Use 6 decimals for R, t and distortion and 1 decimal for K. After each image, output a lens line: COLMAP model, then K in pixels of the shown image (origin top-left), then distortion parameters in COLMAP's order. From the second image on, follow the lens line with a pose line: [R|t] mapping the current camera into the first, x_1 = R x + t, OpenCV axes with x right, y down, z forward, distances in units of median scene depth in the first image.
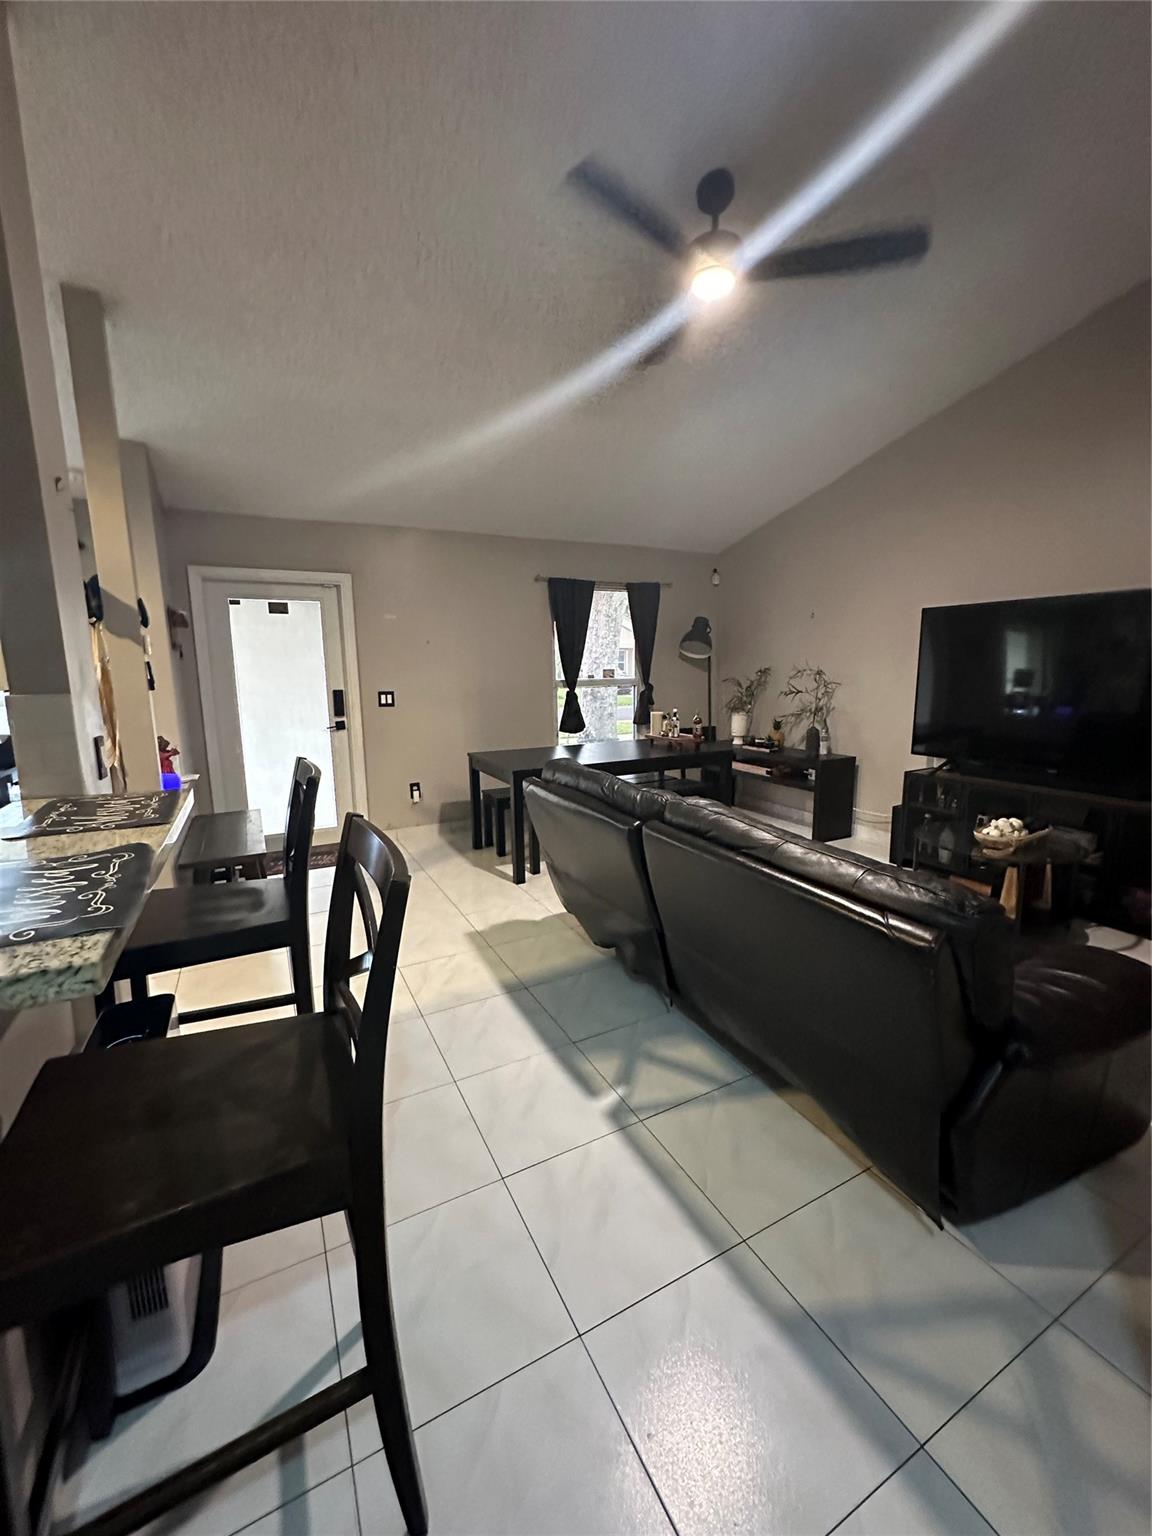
lens RADIAL K [[614.1, 0, 576.5], [0, 614.1, 771.3], [0, 0, 1]] dist [-0.002646, 0.000576]
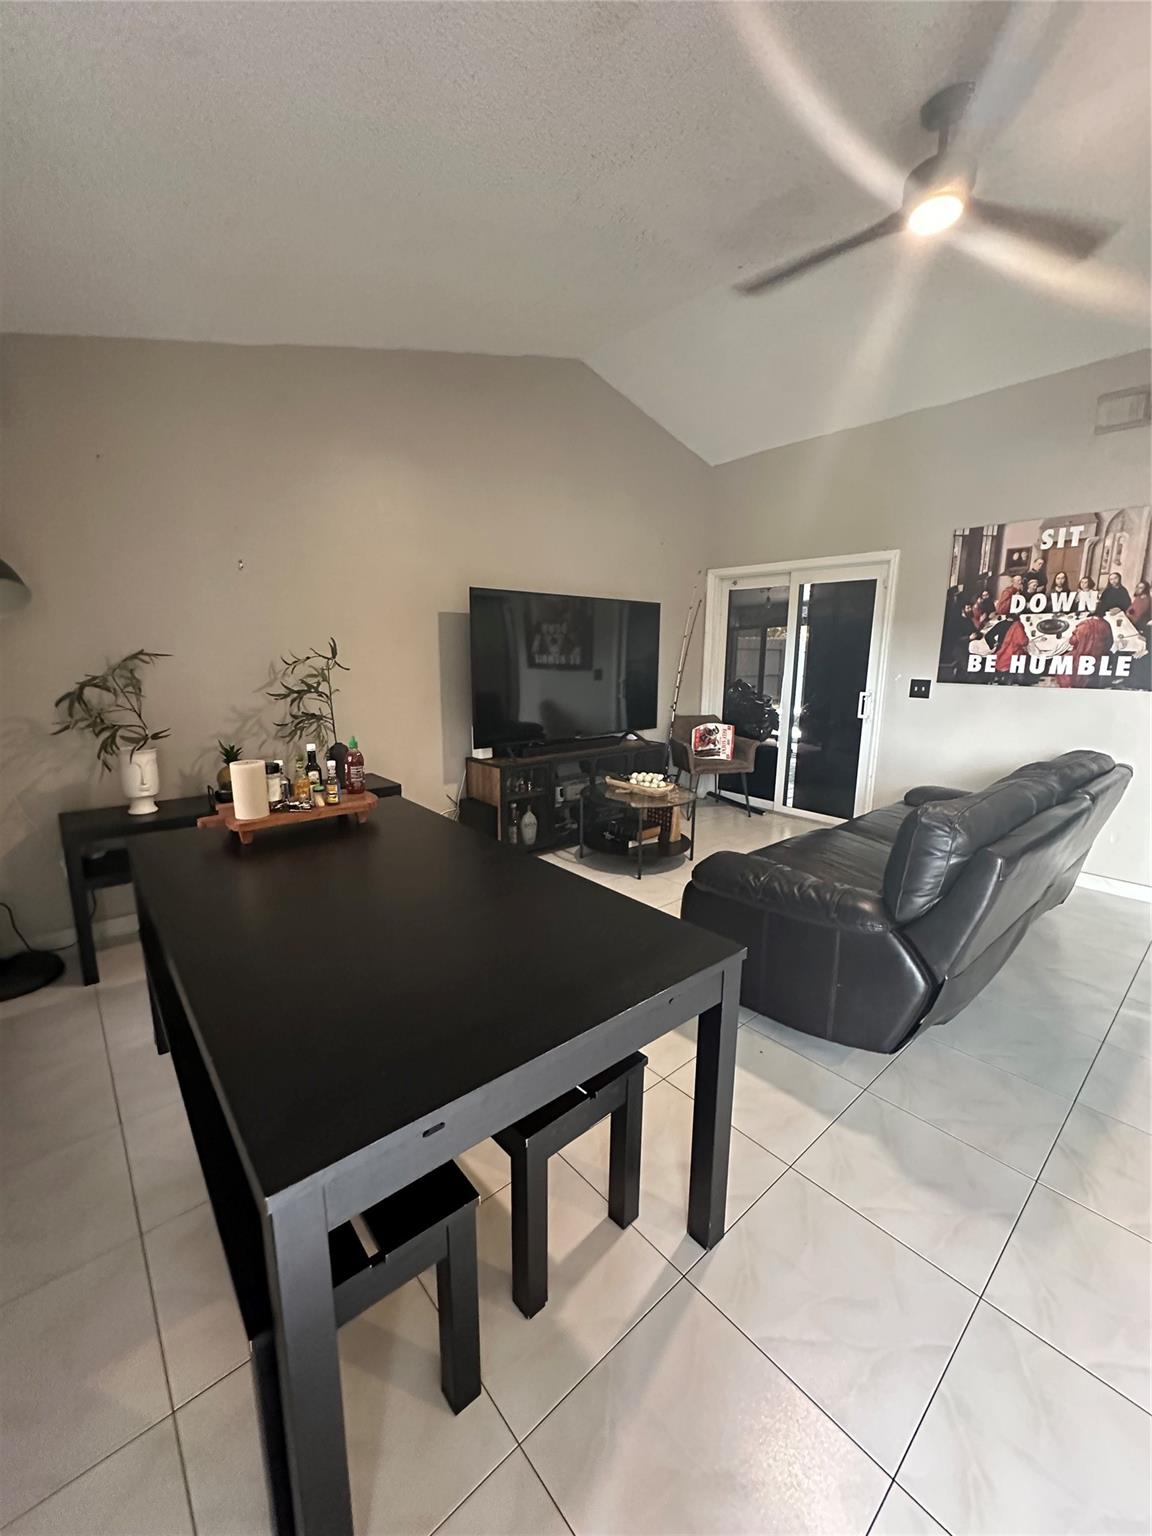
lens RADIAL K [[614.1, 0, 576.3], [0, 614.1, 765.3], [0, 0, 1]] dist [-0.002646, 0.000576]
pose [[-0.236322, -0.169784, 0.956726, -0.307937], [0.156252, 0.965162, 0.209877, -0.146219], [-0.959029, 0.199089, -0.201560, 0.883692]]
